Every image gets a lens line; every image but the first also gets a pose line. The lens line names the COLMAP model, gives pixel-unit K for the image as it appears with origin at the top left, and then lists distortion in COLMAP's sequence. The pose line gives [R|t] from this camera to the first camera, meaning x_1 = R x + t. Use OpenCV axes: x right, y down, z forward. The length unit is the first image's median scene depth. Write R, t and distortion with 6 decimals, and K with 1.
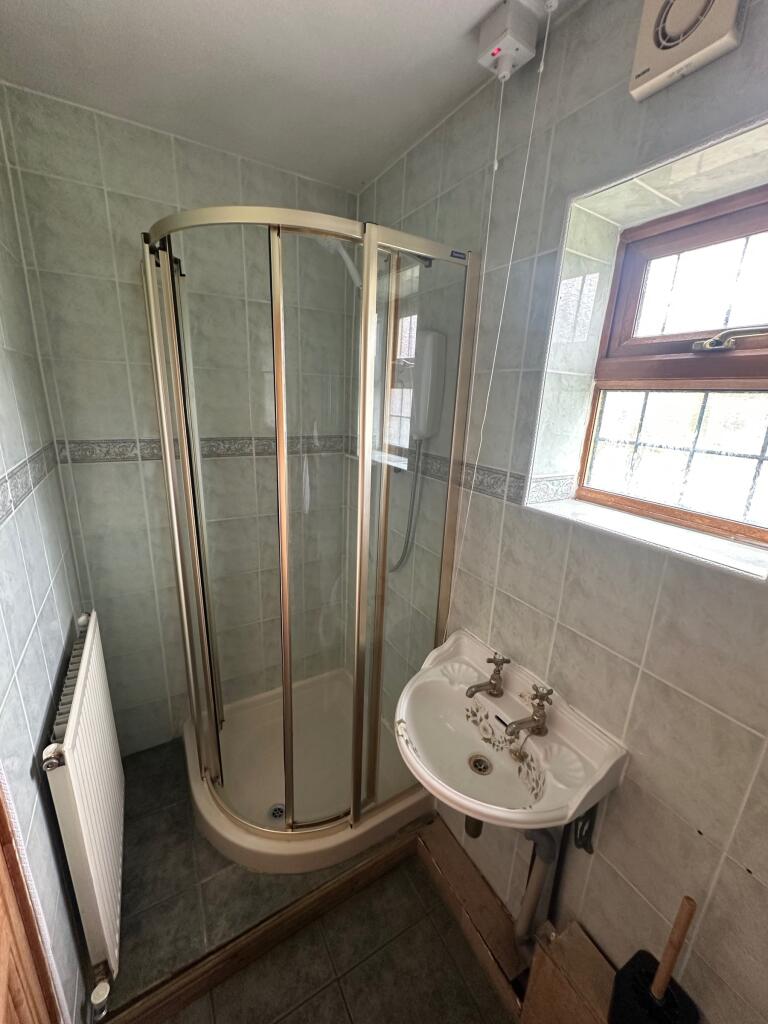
lens RADIAL K [[406.7, 0, 389.6], [0, 406.7, 514.8], [0, 0, 1]] dist [0.001649, 0.000011]
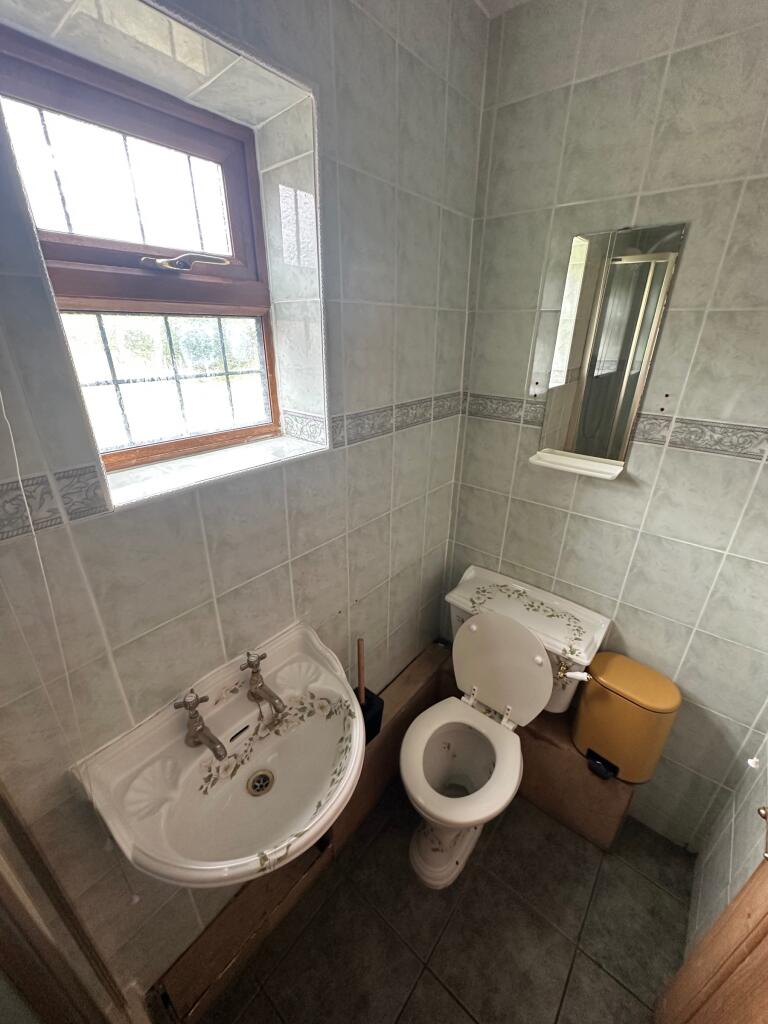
lens RADIAL K [[406.7, 0, 388.2], [0, 406.7, 509.8], [0, 0, 1]] dist [0.001649, 0.000011]
pose [[-0.338657, -0.431616, 0.836073, -0.384048], [0.229544, 0.823833, 0.518275, -0.277867], [-0.912481, 0.367433, -0.179922, 0.792722]]
